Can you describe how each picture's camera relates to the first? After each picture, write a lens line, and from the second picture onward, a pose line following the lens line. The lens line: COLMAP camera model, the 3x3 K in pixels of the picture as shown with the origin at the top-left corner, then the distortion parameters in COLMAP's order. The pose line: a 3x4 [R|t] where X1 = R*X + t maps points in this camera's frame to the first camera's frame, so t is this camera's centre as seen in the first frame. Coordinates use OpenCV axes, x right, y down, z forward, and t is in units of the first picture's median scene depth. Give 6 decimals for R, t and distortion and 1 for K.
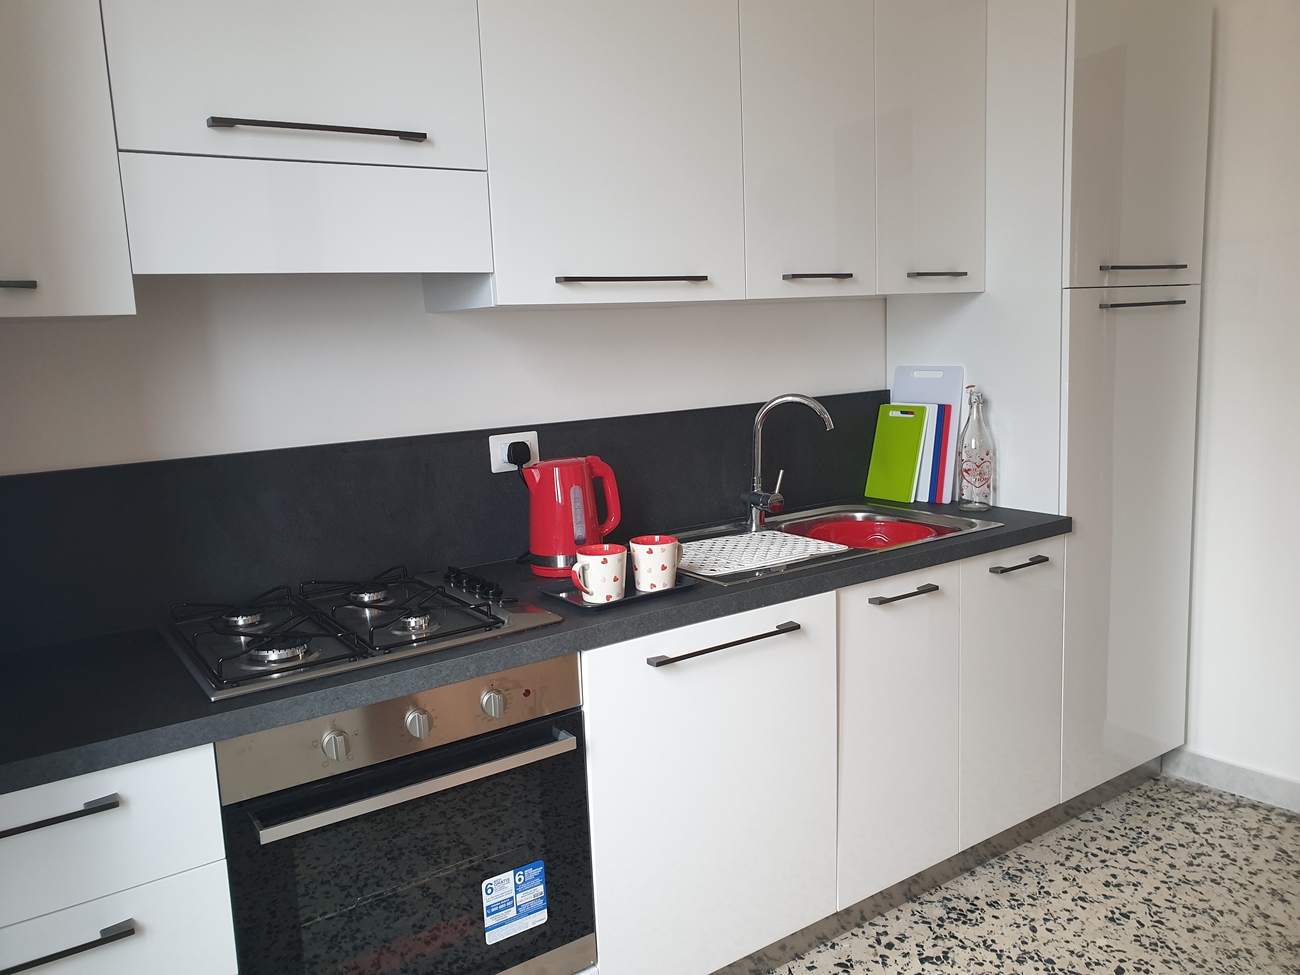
lens RADIAL K [[1010.2, 0, 660.9], [0, 1010.2, 486.3], [0, 0, 1]] dist [0.190245, -0.415631]
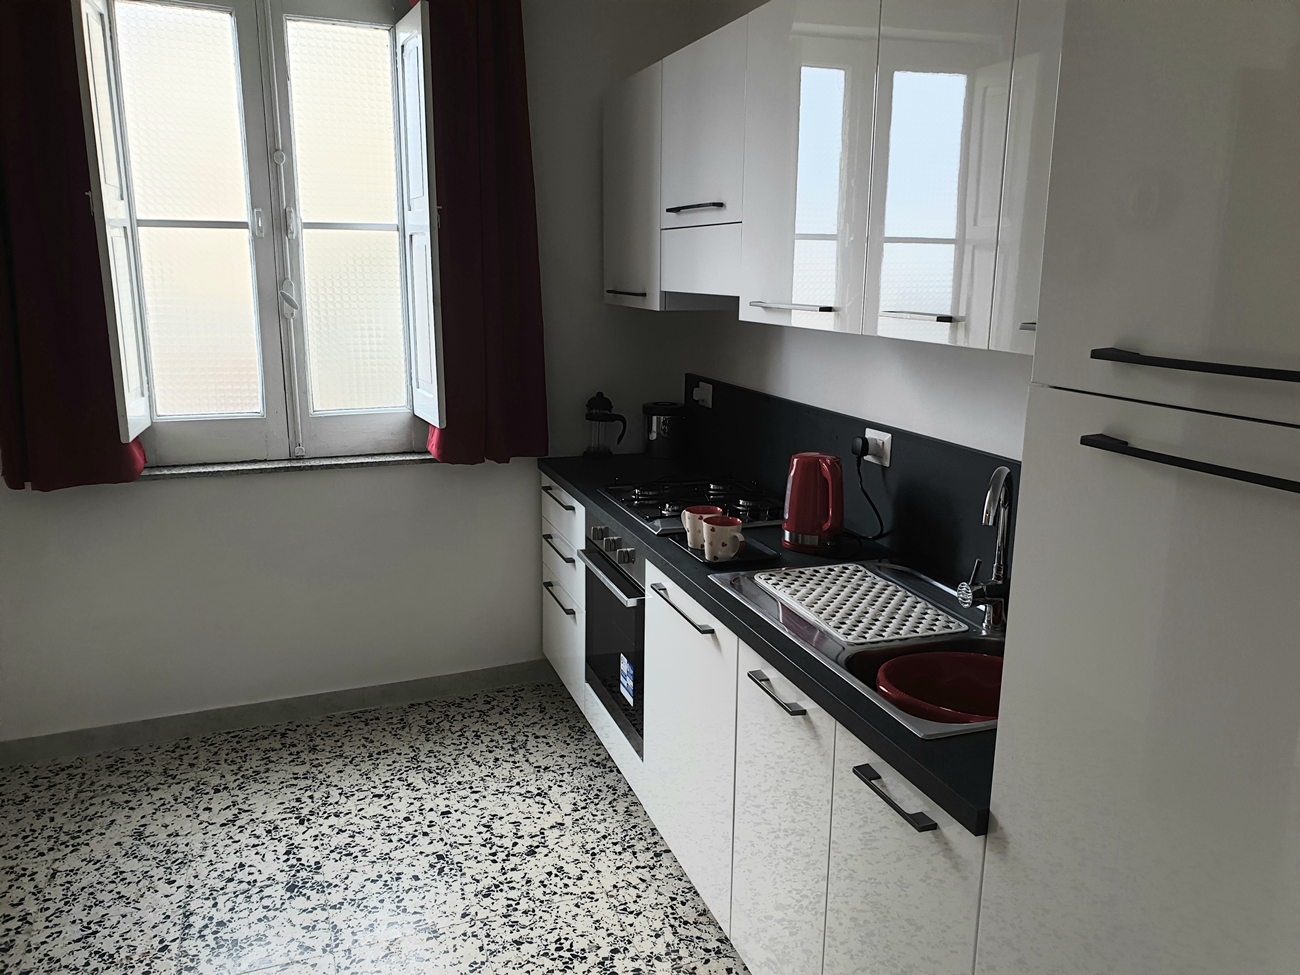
lens RADIAL K [[1010.2, 0, 660.9], [0, 1010.2, 486.3], [0, 0, 1]] dist [0.190245, -0.415631]
pose [[-0.254120, 0.251442, -0.933917, 1.223595], [-0.141533, 0.945552, 0.293086, -0.362257], [0.956761, 0.206659, -0.204696, 1.258520]]
